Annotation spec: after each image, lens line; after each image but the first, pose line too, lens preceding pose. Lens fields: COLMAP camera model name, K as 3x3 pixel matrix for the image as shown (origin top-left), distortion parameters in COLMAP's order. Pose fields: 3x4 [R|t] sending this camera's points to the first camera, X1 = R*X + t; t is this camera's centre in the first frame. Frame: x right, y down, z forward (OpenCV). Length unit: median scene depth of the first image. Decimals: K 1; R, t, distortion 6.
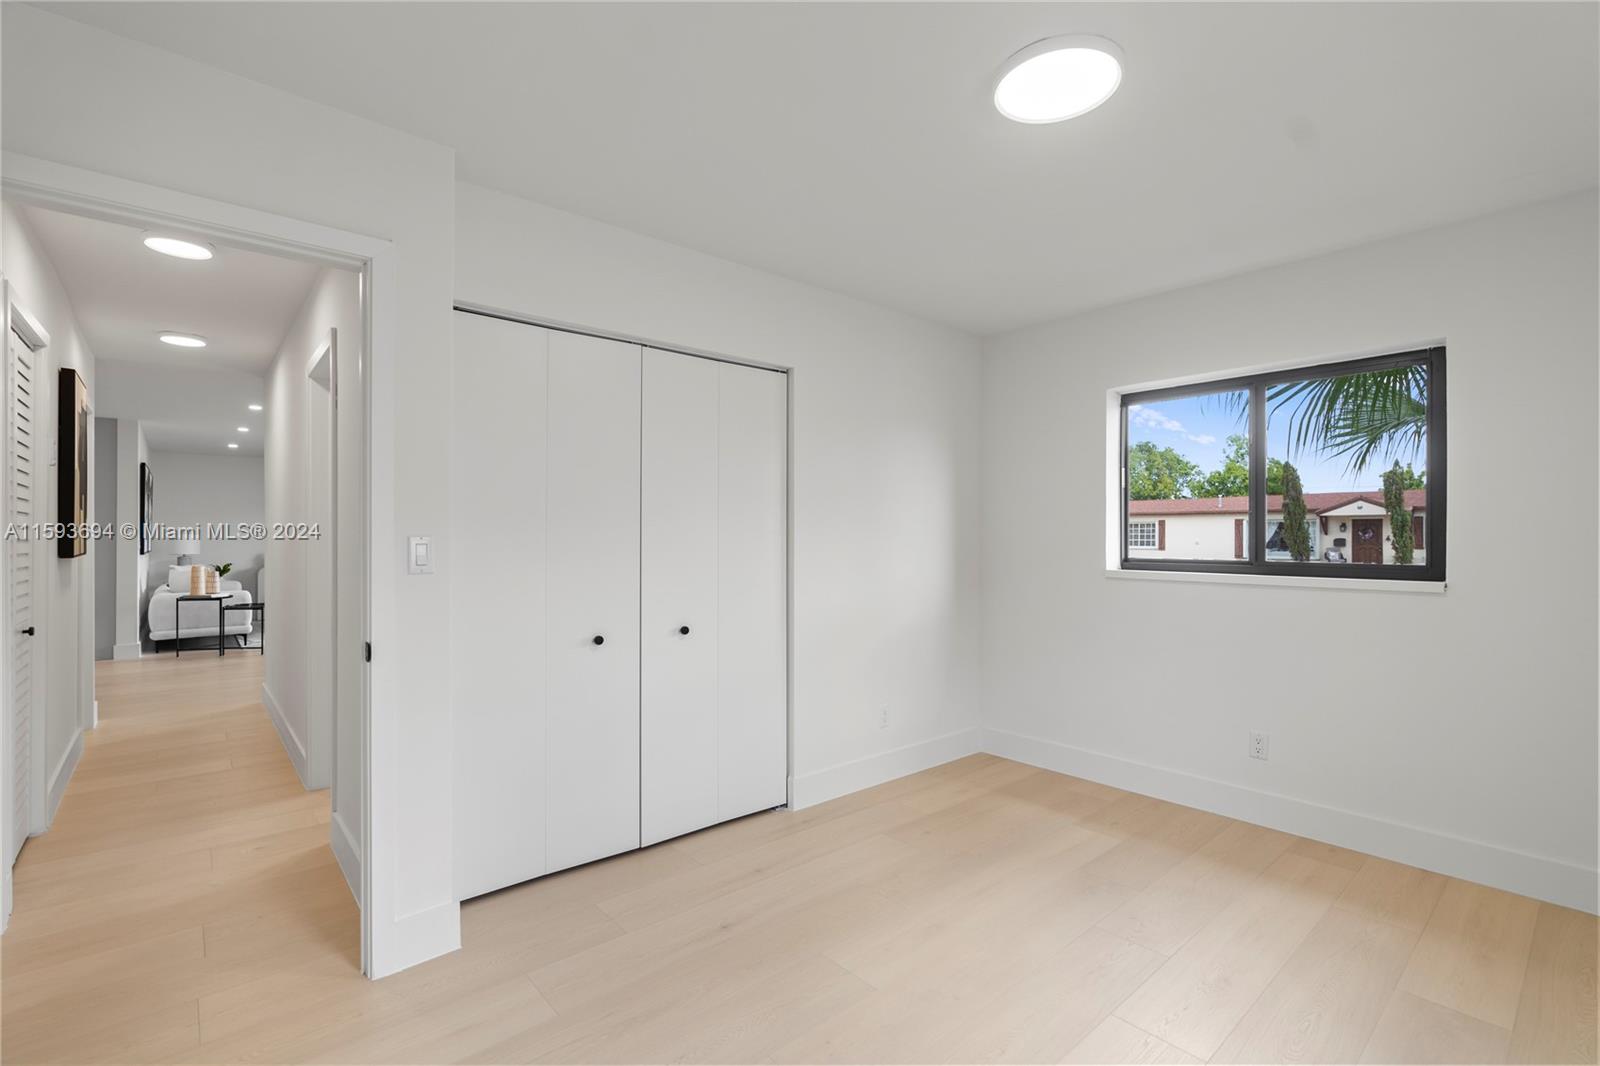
lens RADIAL K [[727.8, 0, 807.4], [0, 727.8, 540.8], [0, 0, 1]] dist [0.001462, -0.000431]
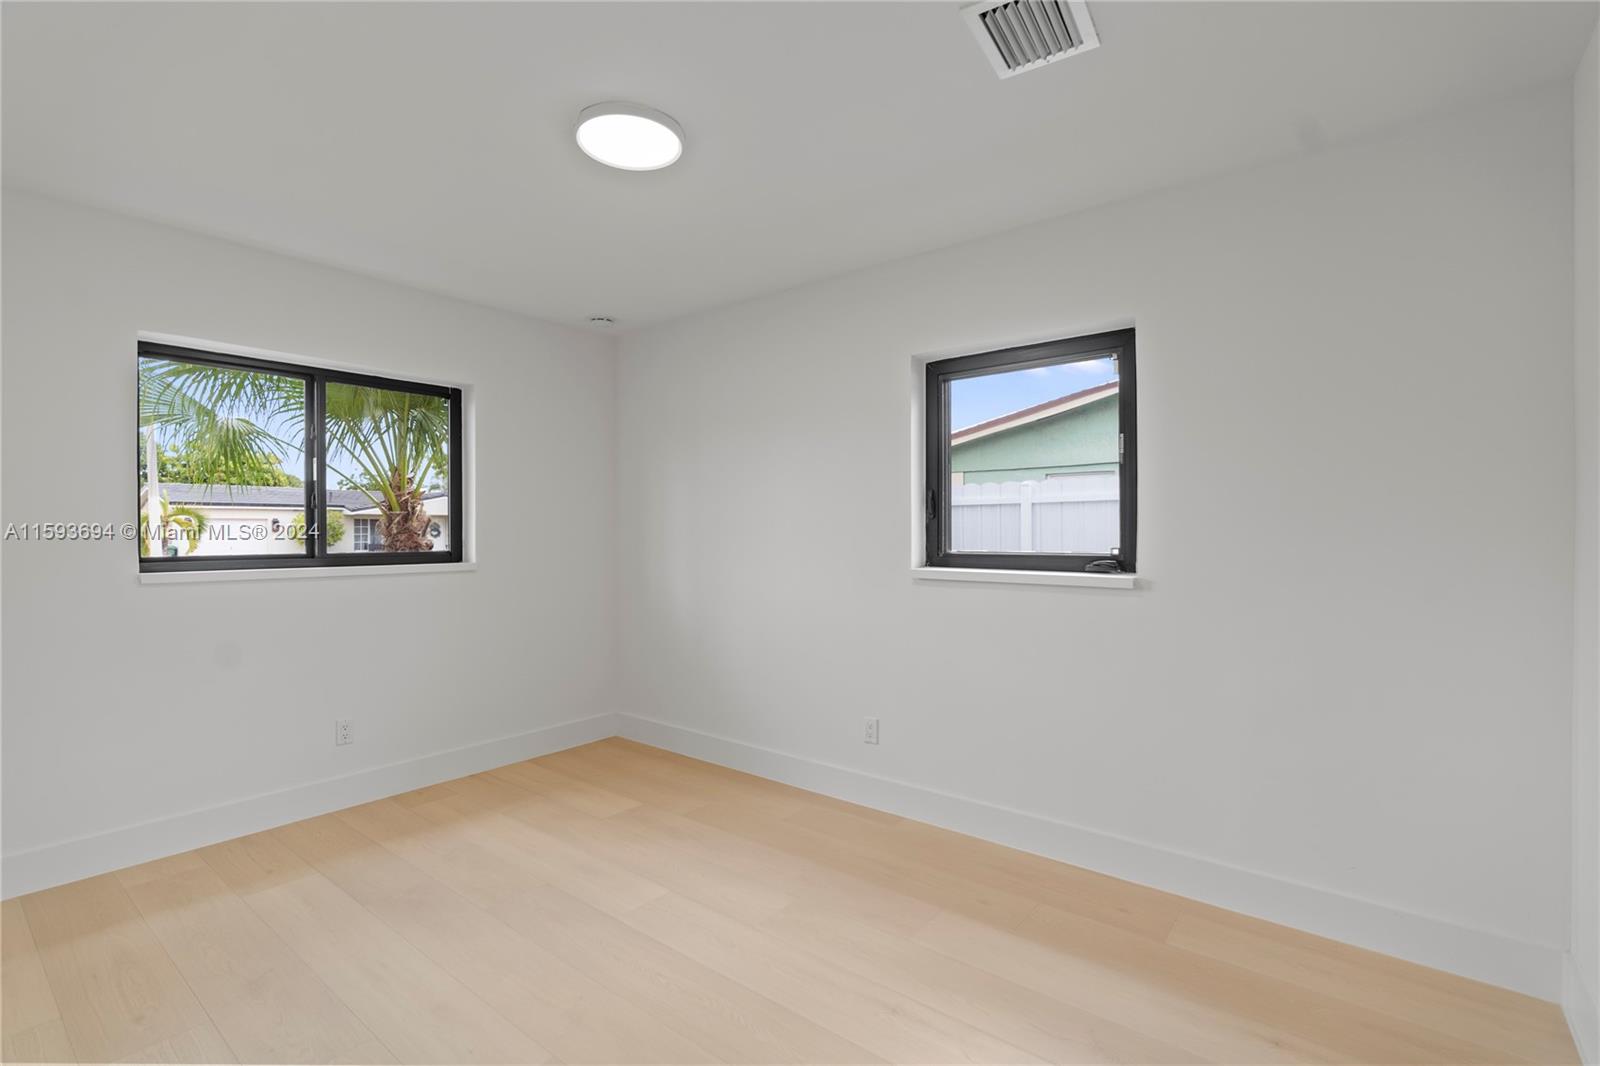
lens RADIAL K [[727.8, 0, 807.4], [0, 727.8, 540.8], [0, 0, 1]] dist [0.001462, -0.000431]
pose [[-0.181481, -0.019383, 0.983203, -0.522093], [0.001717, 0.999798, 0.020027, -0.009556], [-0.983393, 0.005322, -0.181411, 0.553234]]
